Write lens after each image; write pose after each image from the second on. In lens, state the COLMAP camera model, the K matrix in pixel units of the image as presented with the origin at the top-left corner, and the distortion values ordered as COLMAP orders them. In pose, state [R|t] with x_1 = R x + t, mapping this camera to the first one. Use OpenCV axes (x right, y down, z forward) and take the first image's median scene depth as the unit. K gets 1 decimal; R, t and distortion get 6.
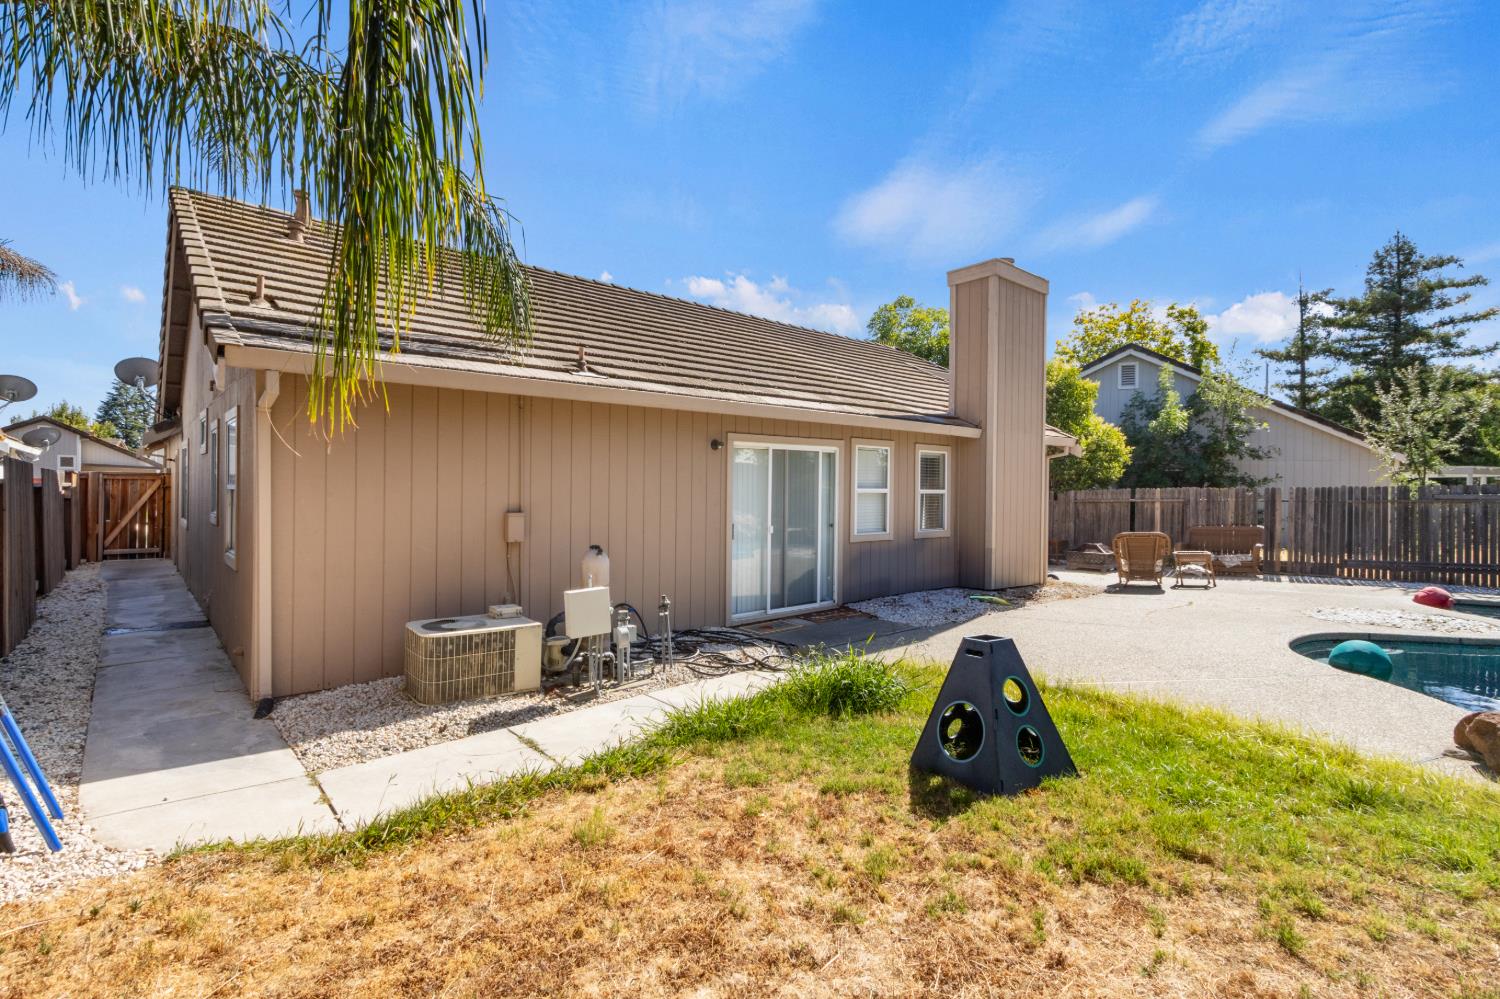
lens RADIAL K [[706.7, 0, 732.6], [0, 706.7, 493.9], [0, 0, 1]] dist [0.000686, 0.000635]
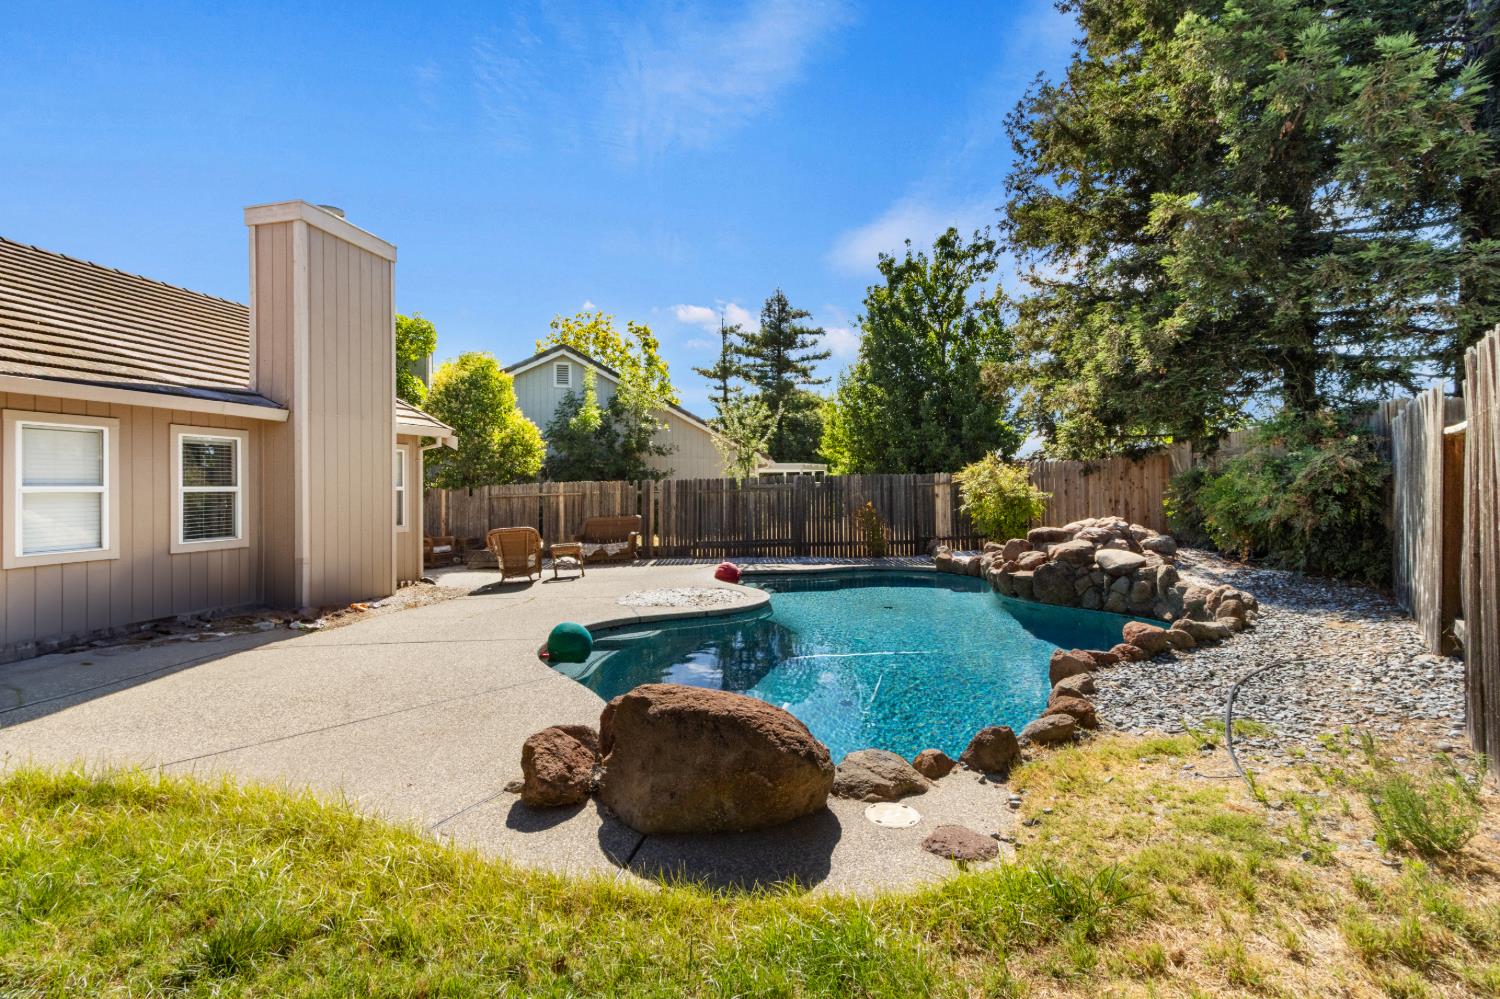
lens RADIAL K [[687.8, 0, 740.0], [0, 687.8, 490.8], [0, 0, 1]] dist [0.002430, 0.000768]
pose [[0.794242, -0.018751, 0.607312, 0.227766], [0.018964, 0.999802, 0.006068, 0.003751], [-0.607305, 0.006697, 0.794440, 0.055777]]
